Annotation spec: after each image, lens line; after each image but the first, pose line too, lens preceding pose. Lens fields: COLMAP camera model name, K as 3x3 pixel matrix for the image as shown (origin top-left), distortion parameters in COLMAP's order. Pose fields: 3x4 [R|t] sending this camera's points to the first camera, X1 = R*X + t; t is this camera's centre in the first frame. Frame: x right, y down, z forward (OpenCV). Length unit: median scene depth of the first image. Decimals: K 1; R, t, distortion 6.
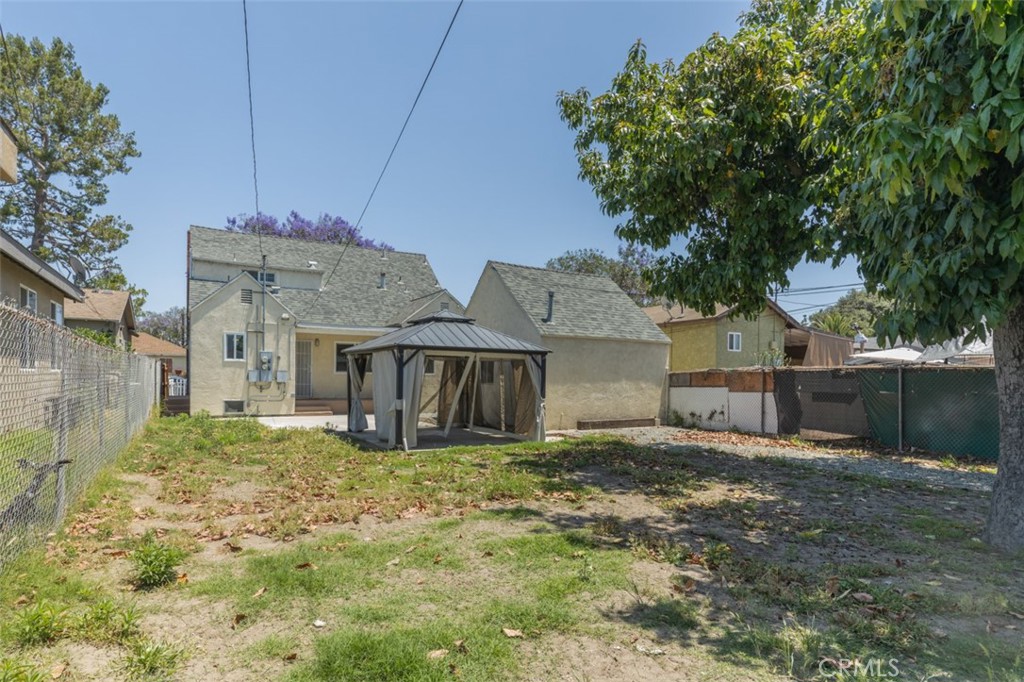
lens RADIAL K [[576.5, 0, 513.1], [0, 576.5, 385.0], [0, 0, 1]] dist [0.002878, -0.000031]
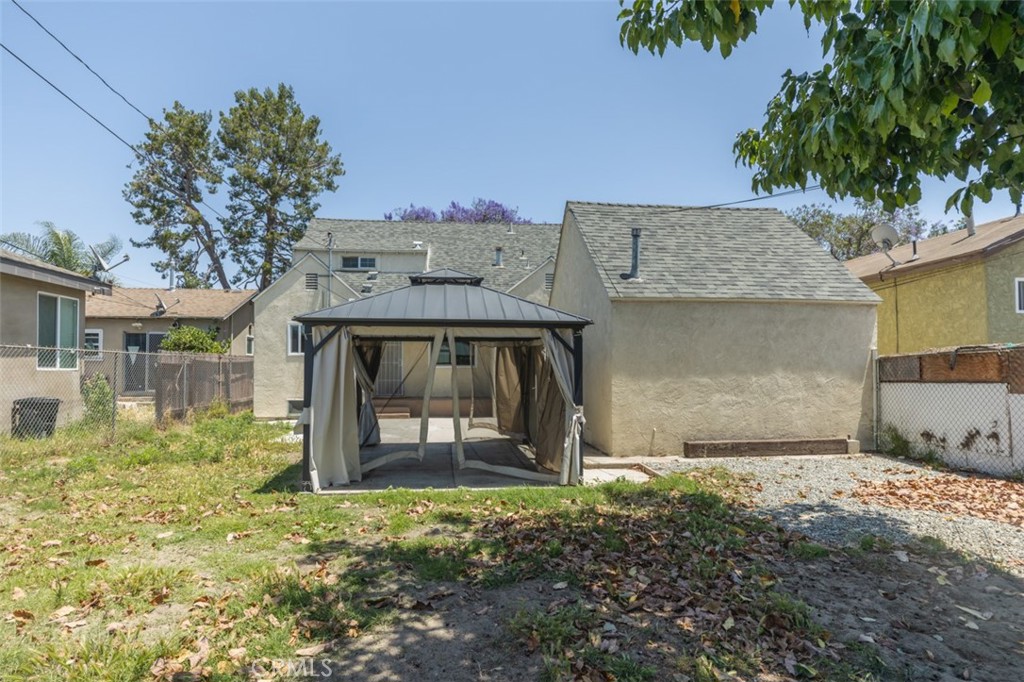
lens RADIAL K [[567.3, 0, 504.4], [0, 567.3, 357.5], [0, 0, 1]] dist [-0.002758, -0.000879]
pose [[0.912607, -0.022796, -0.408201, 0.158987], [0.007484, 0.999208, -0.039069, -0.001902], [0.408768, 0.032600, 0.912056, 0.344920]]
